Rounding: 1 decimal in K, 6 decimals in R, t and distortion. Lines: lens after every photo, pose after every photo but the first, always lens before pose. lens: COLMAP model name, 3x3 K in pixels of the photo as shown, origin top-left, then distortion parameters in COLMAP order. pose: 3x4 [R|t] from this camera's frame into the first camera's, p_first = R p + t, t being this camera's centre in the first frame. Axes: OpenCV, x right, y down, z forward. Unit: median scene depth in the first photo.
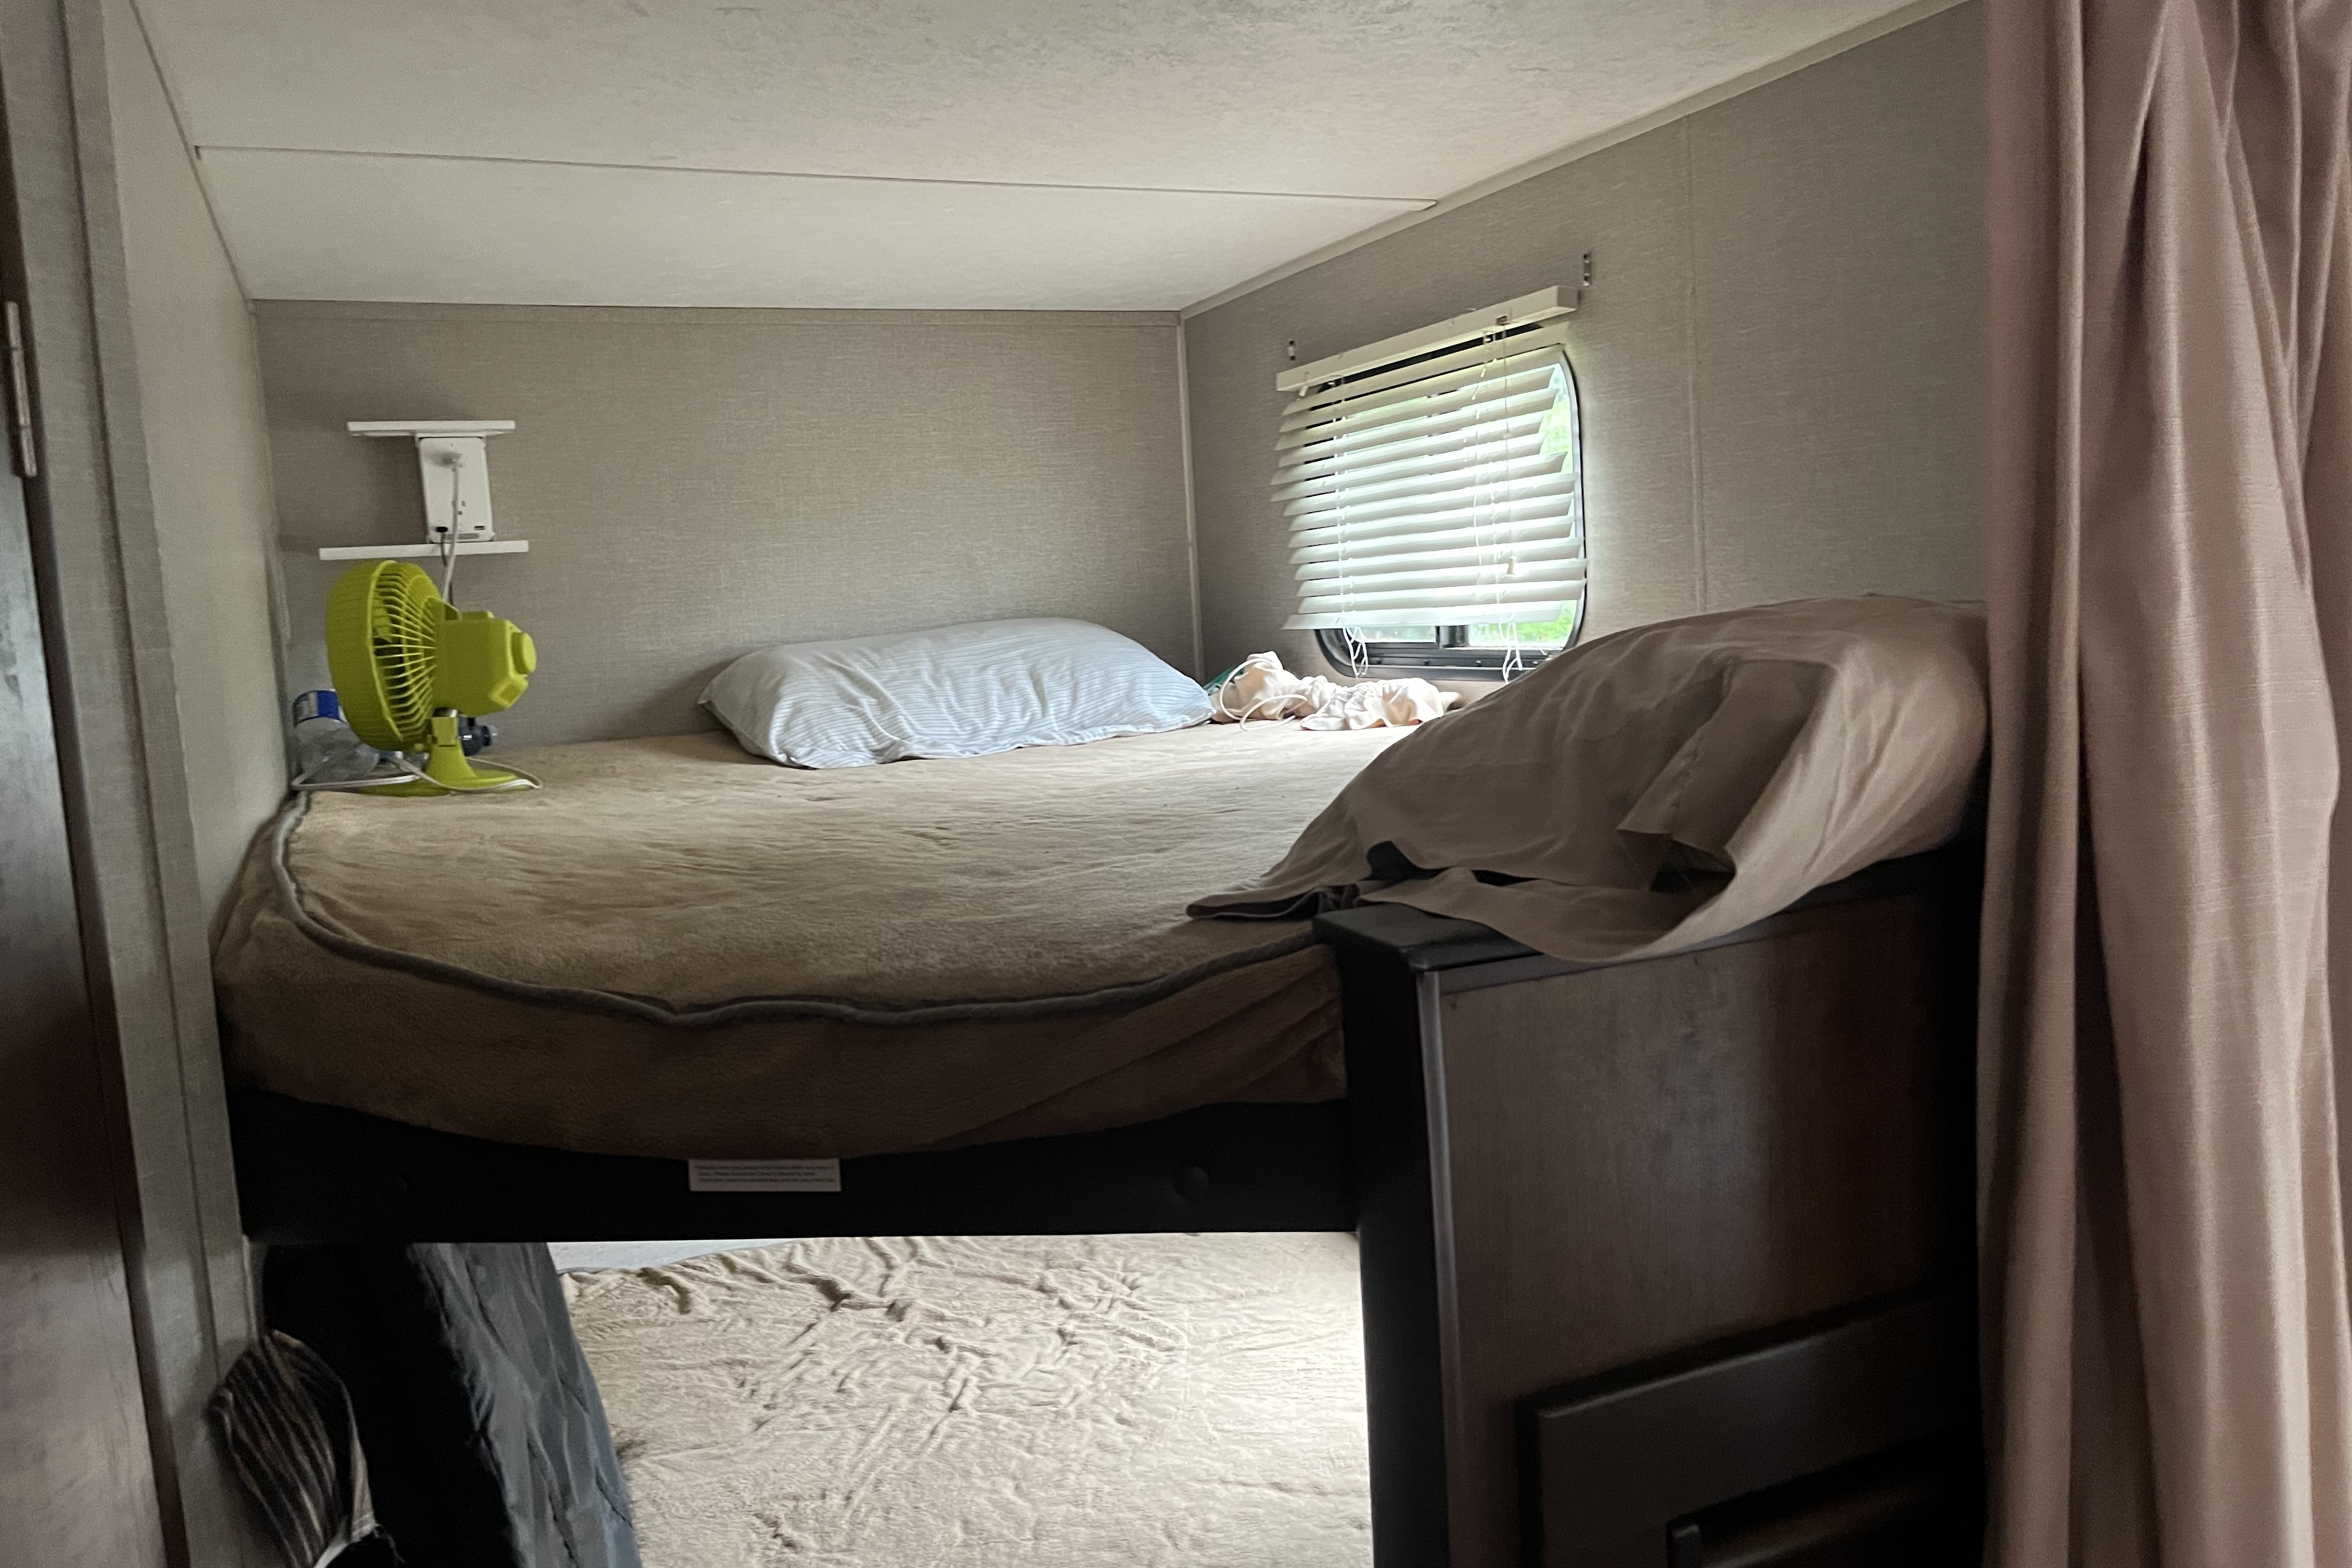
lens RADIAL K [[1789.4, 0, 1176.0], [0, 1789.4, 784.0], [0, 0, 1]] dist [0.056126, -0.074102]
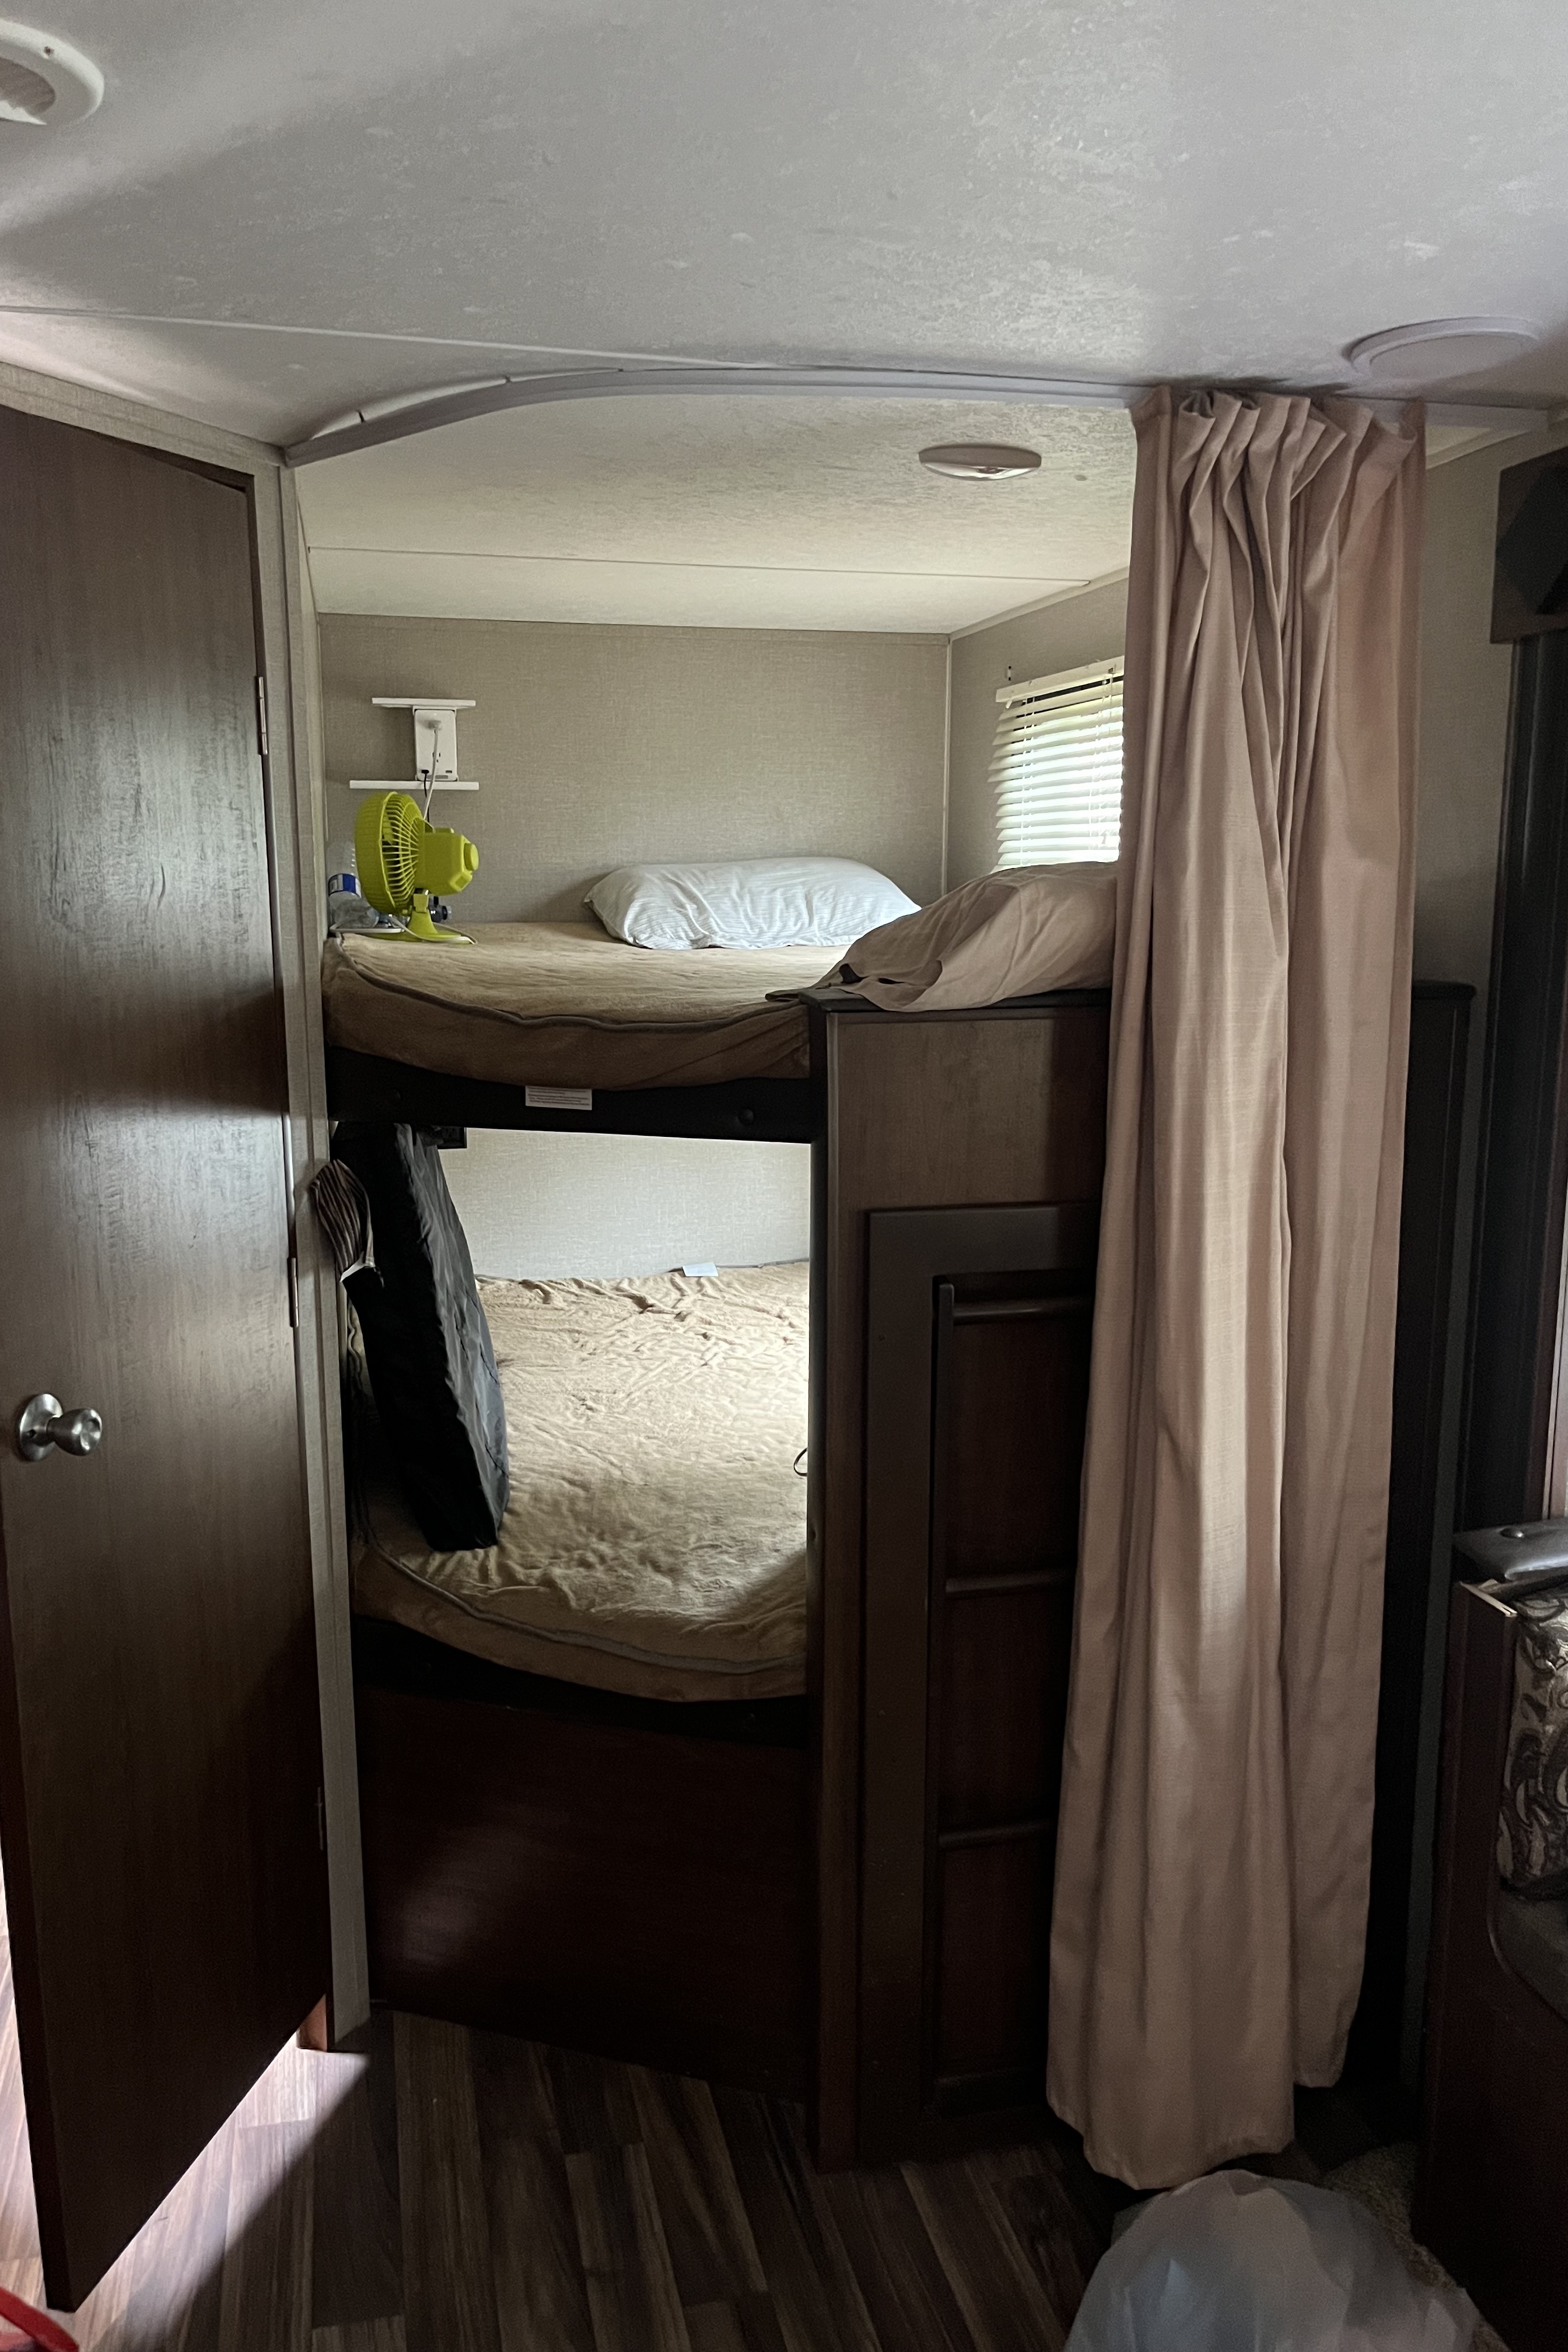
lens RADIAL K [[1760.3, 0, 784.0], [0, 1760.3, 1176.0], [0, 0, 1]] dist [0.095482, -0.174836]
pose [[0.981986, 0.092690, -0.164658, 0.172348], [-0.079252, 0.993104, 0.086396, 0.045181], [0.171531, -0.071790, 0.982560, -0.454314]]
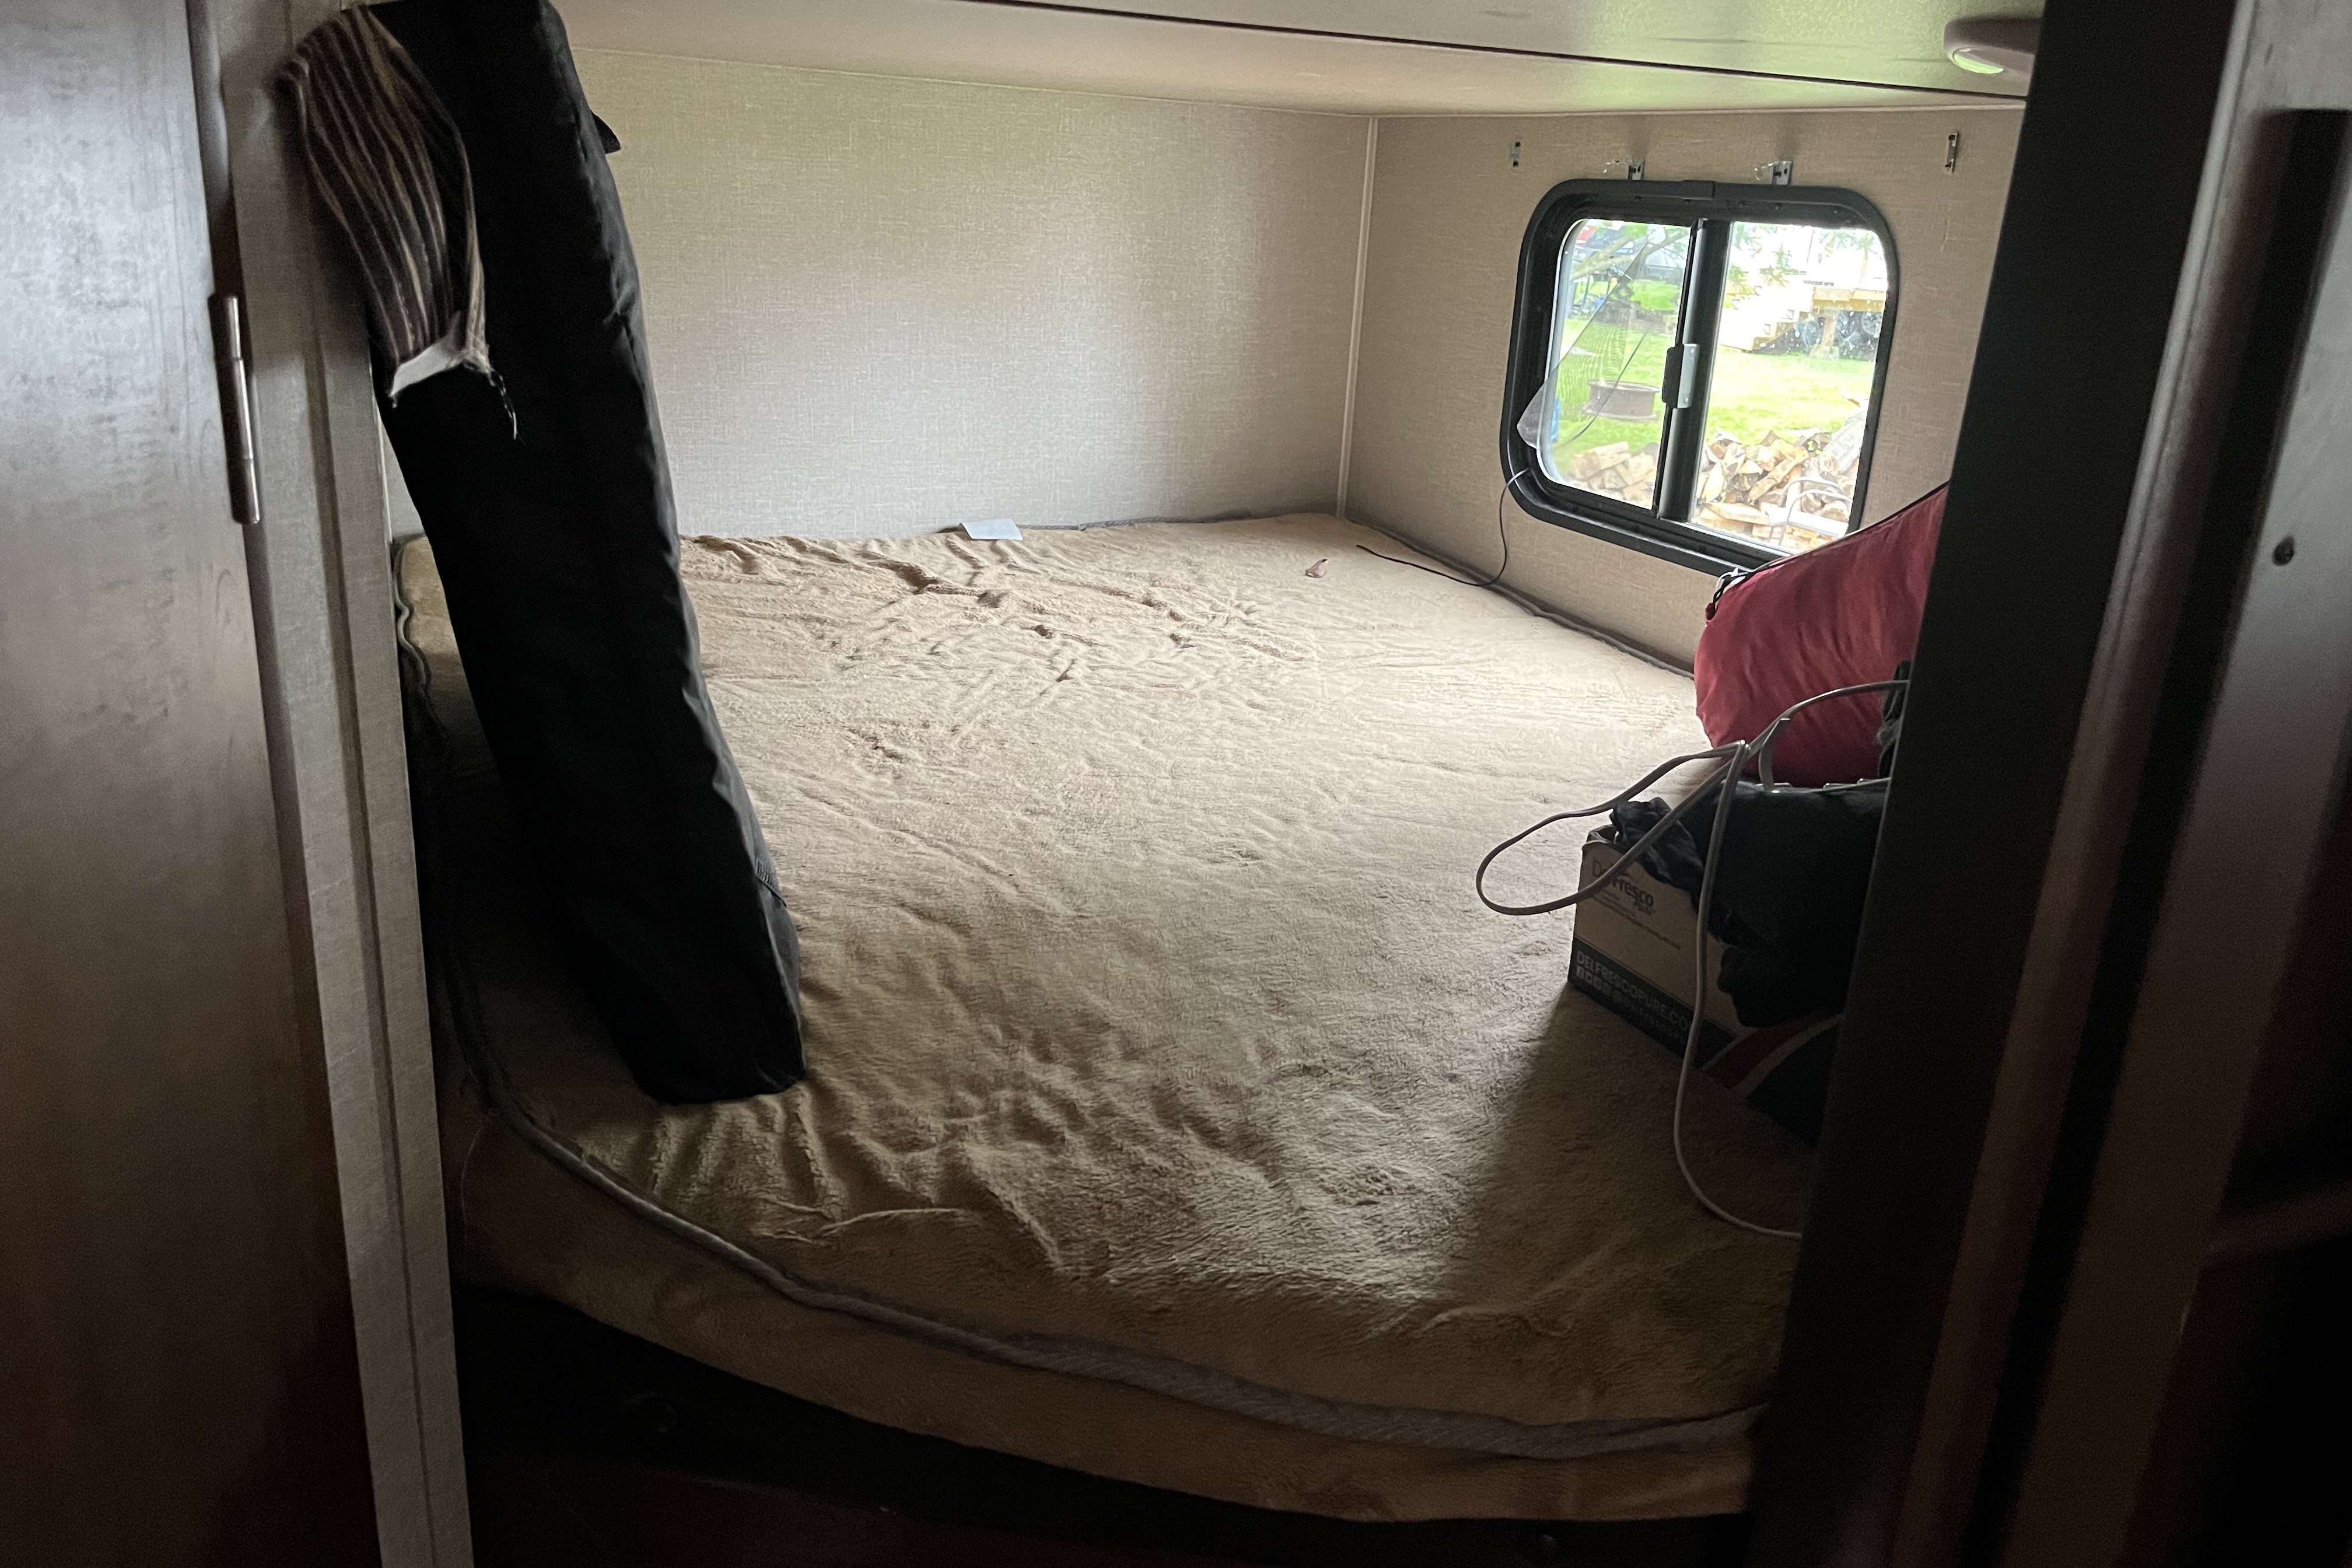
lens RADIAL K [[1786.9, 0, 1196.6], [0, 1786.9, 761.1], [0, 0, 1]] dist [0.087677, -0.134810]
pose [[0.992867, 0.113832, 0.035464, -0.080957], [-0.118752, 0.970705, 0.208877, 0.185321], [-0.010648, -0.211599, 0.977299, 0.119036]]
